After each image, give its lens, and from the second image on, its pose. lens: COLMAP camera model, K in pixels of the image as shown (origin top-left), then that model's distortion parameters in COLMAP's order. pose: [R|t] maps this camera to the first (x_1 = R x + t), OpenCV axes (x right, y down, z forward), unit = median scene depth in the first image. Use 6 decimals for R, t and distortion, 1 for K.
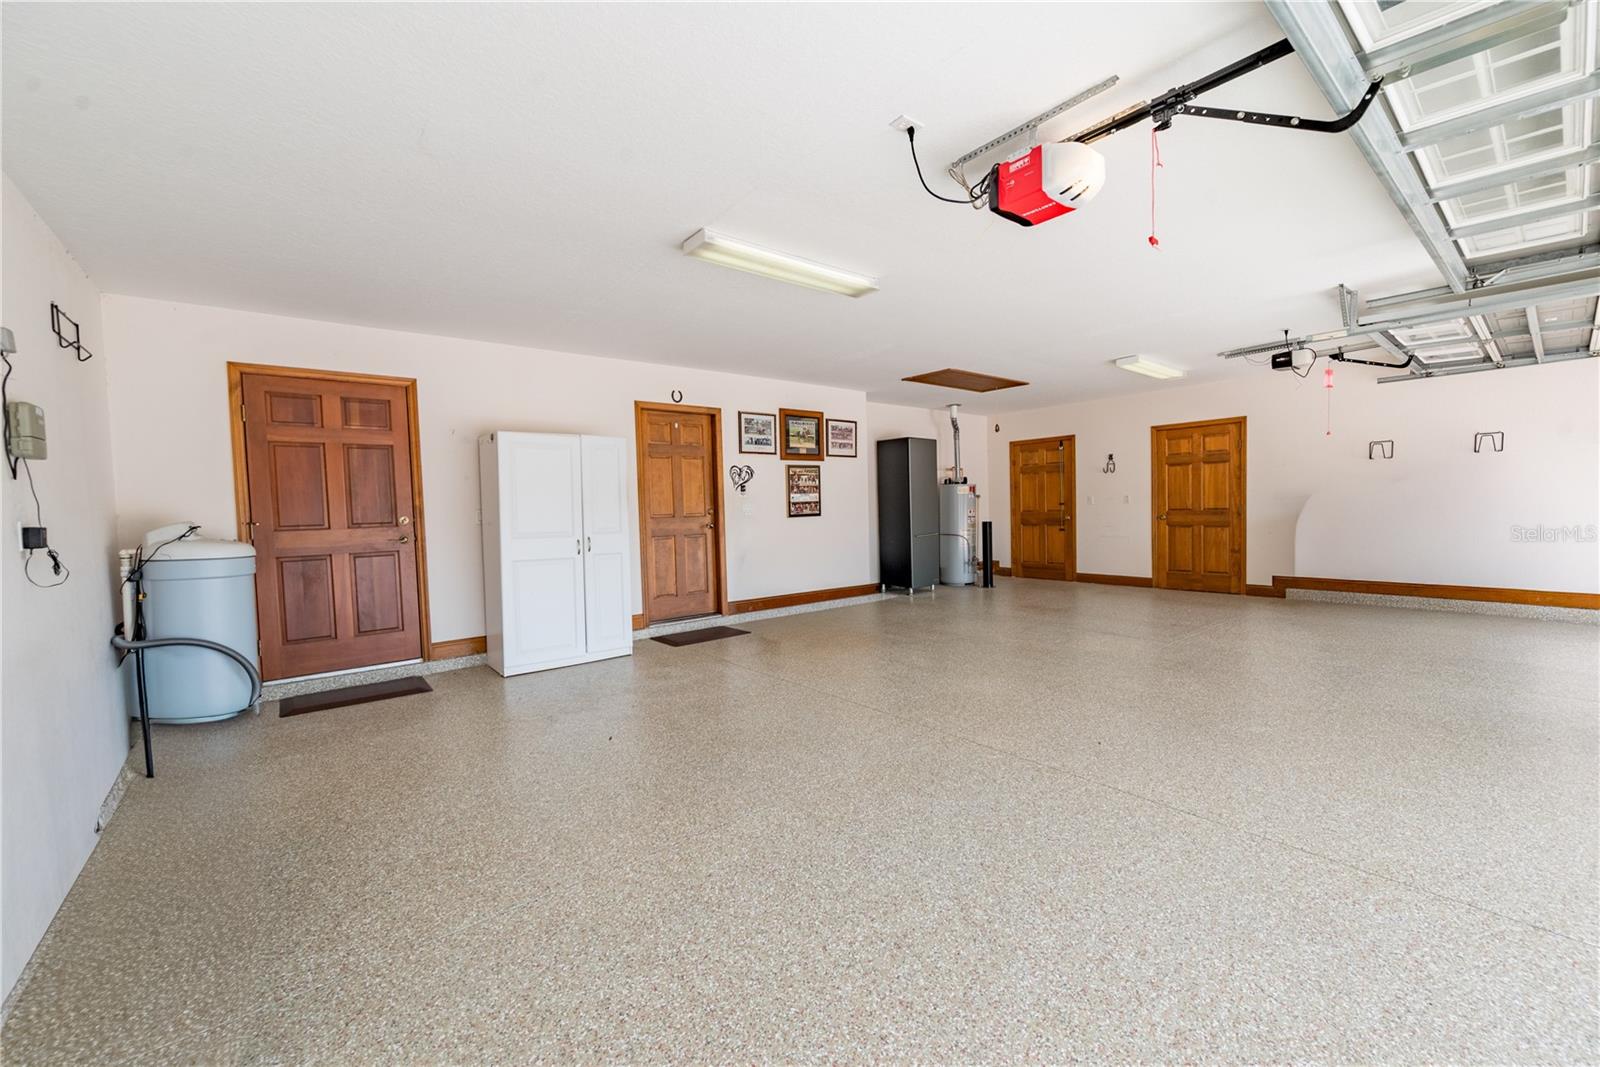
lens RADIAL K [[631.0, 0, 800.0], [0, 631.0, 533.5], [0, 0, 1]] dist [0.000091, 0.000187]
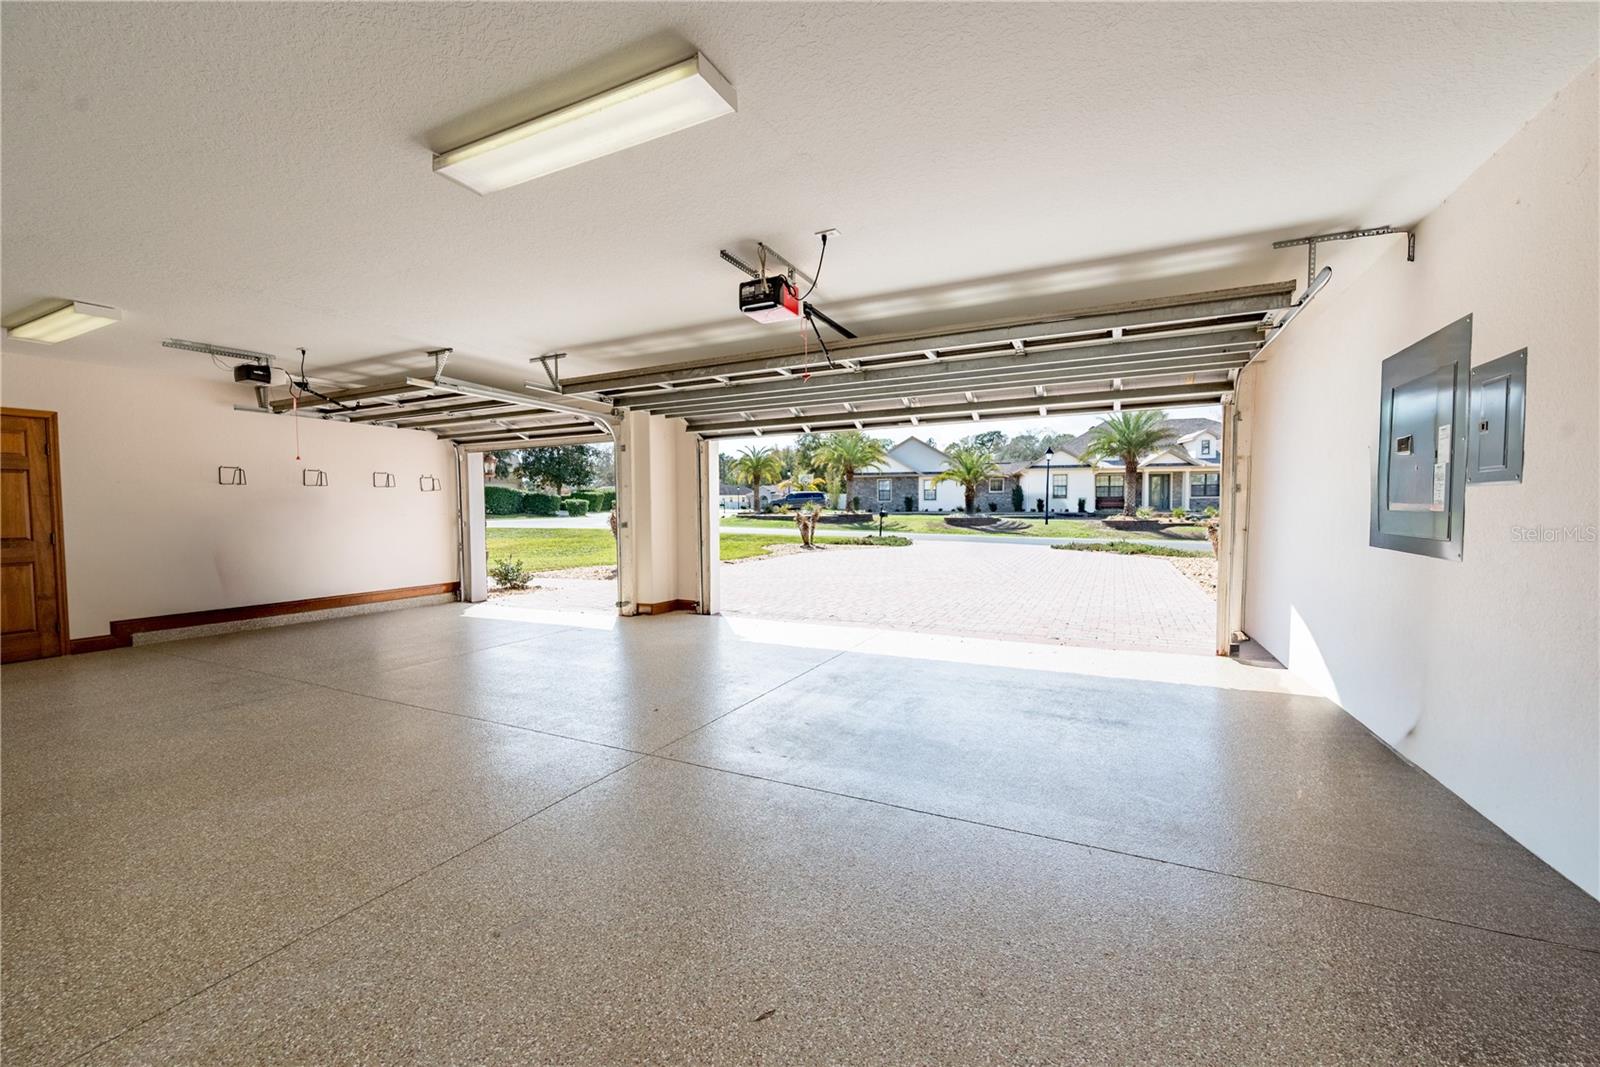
lens RADIAL K [[631.0, 0, 800.0], [0, 631.0, 533.5], [0, 0, 1]] dist [0.000091, 0.000187]
pose [[-0.413458, -0.000663, 0.910523, -0.331067], [0.055471, 0.998124, 0.025915, -0.016442], [-0.908832, 0.061223, -0.412646, 0.522289]]
